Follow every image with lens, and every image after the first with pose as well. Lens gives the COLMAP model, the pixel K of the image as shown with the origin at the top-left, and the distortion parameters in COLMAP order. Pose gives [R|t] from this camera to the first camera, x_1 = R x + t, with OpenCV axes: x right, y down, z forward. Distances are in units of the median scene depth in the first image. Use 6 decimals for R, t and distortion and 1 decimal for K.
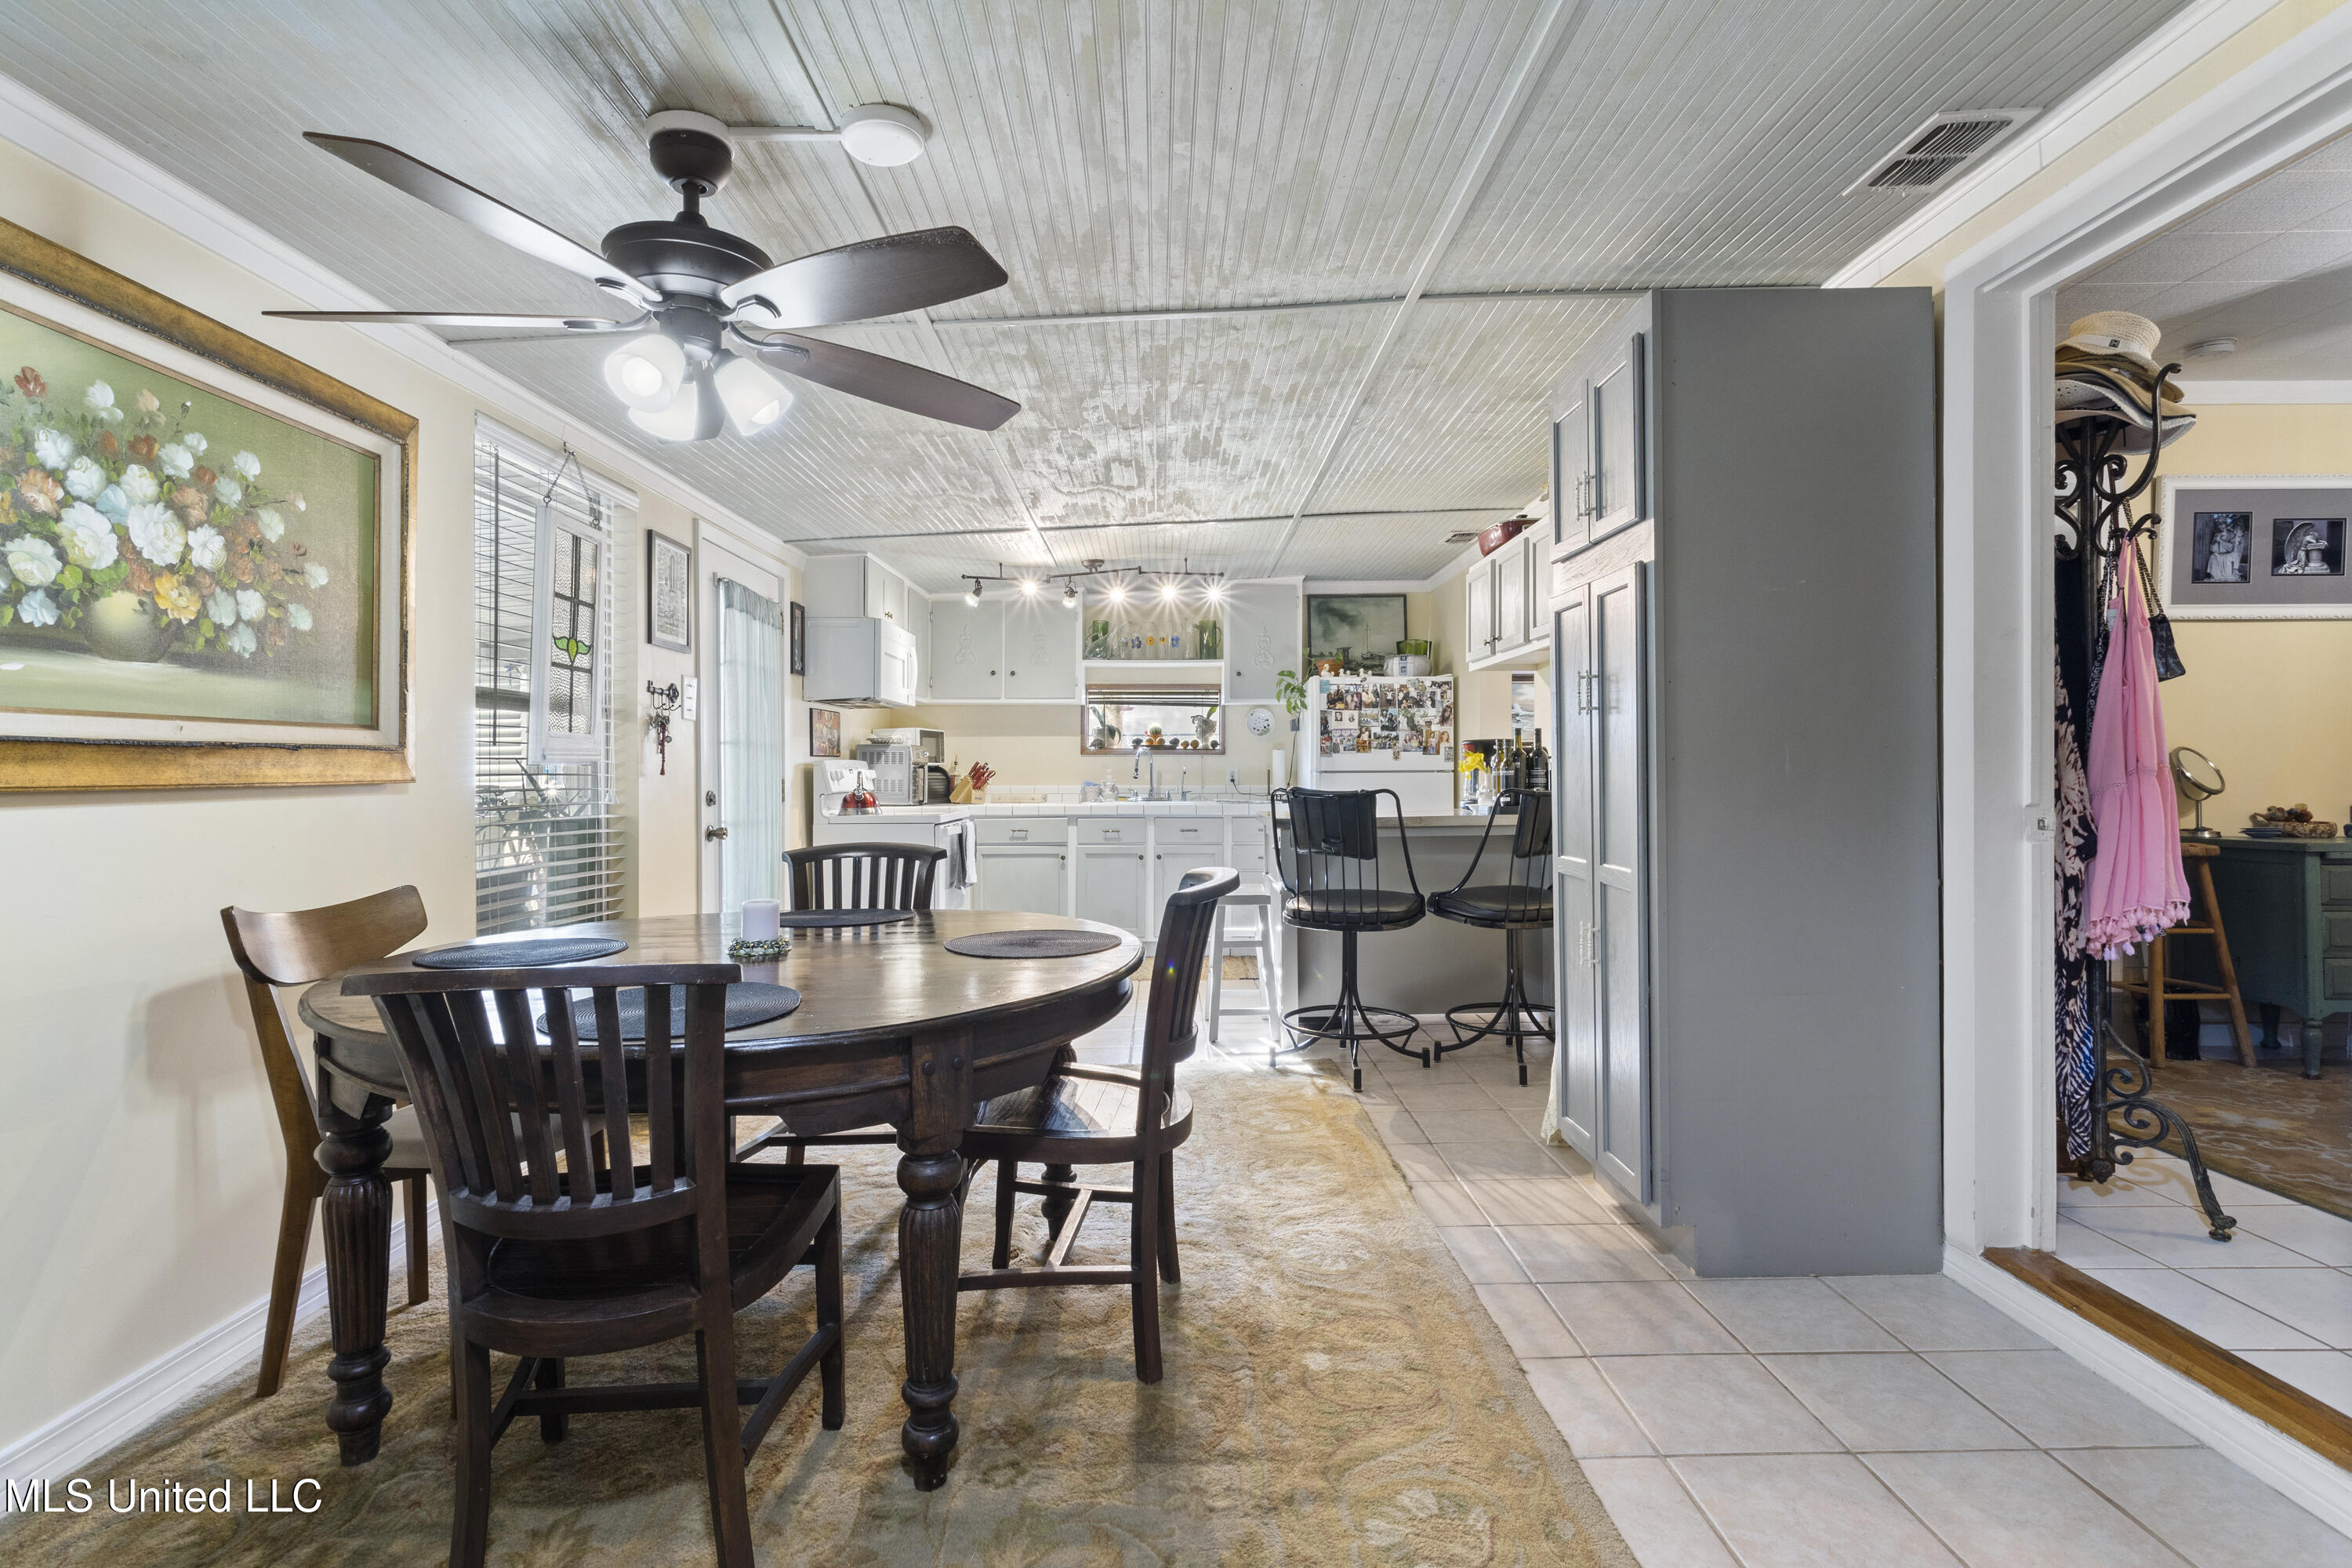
lens RADIAL K [[1138.4, 0, 1128.4], [0, 1138.4, 779.5], [0, 0, 1]] dist [0.004368, 0.000329]
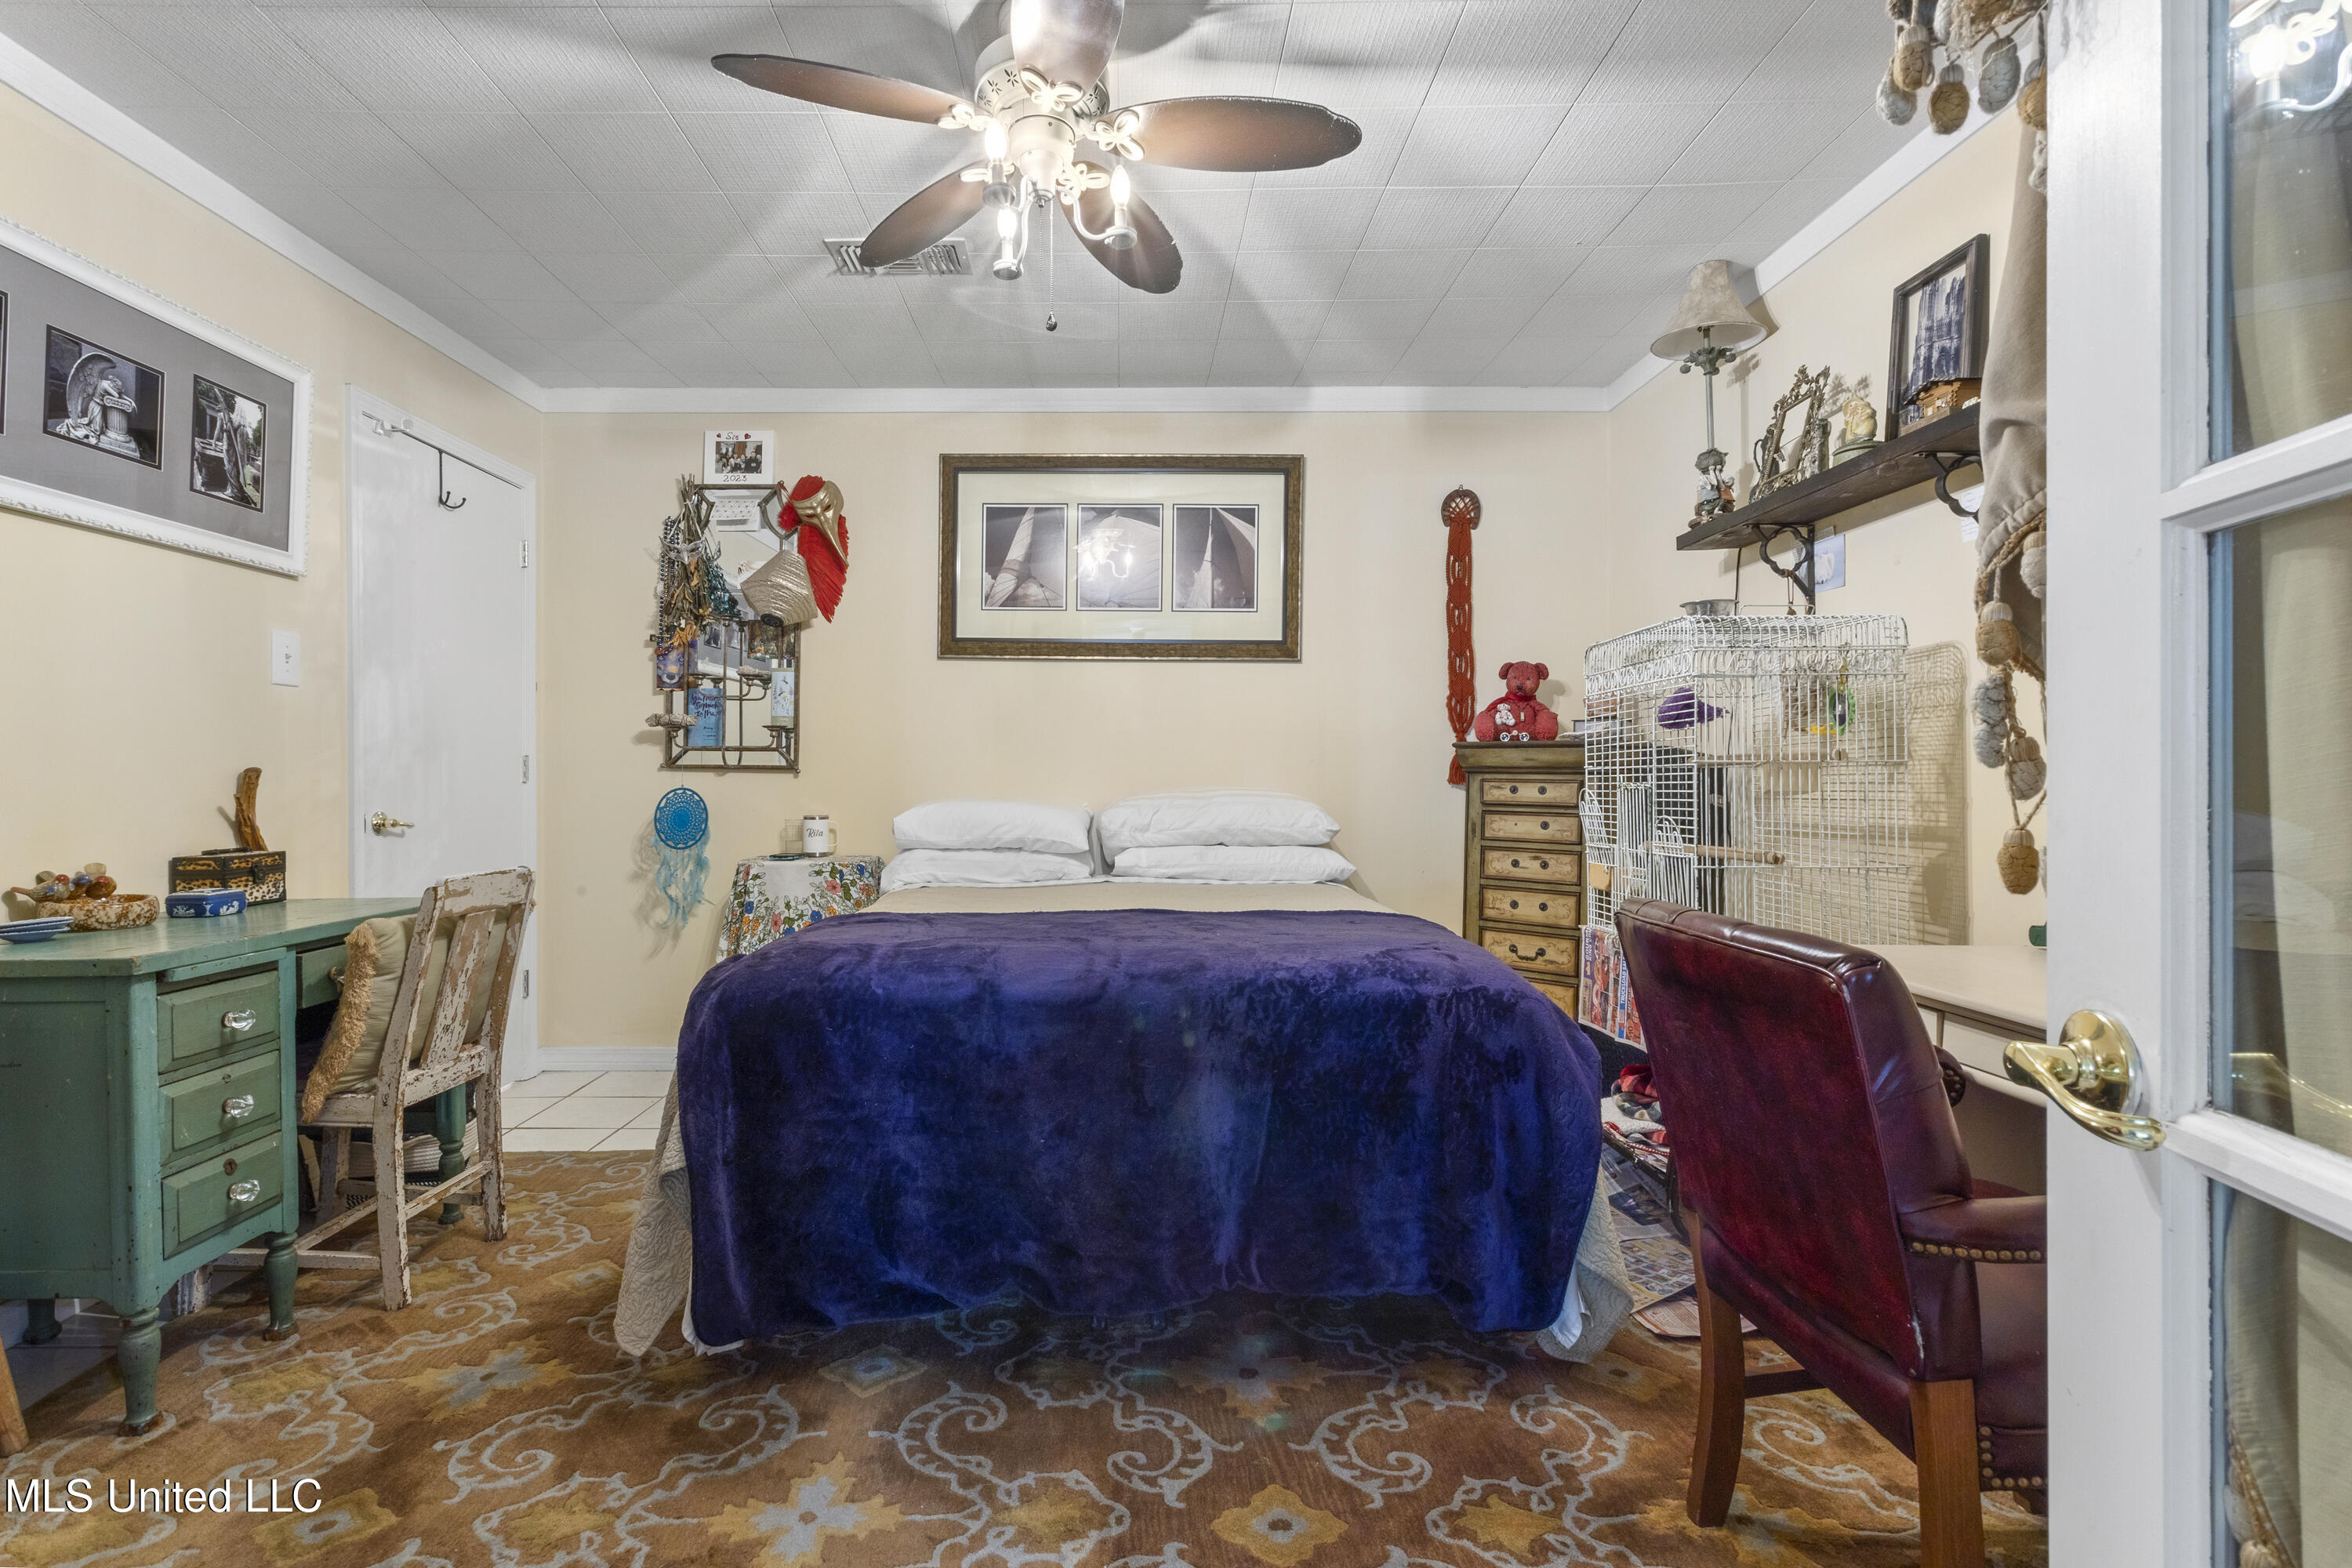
lens RADIAL K [[1138.4, 0, 1172.3], [0, 1138.4, 778.3], [0, 0, 1]] dist [0.004368, 0.000329]
pose [[-0.032249, -0.001172, 0.999479, 0.460104], [-0.001855, 0.999998, 0.001113, -0.021372], [-0.999478, -0.001818, -0.032251, 0.501357]]
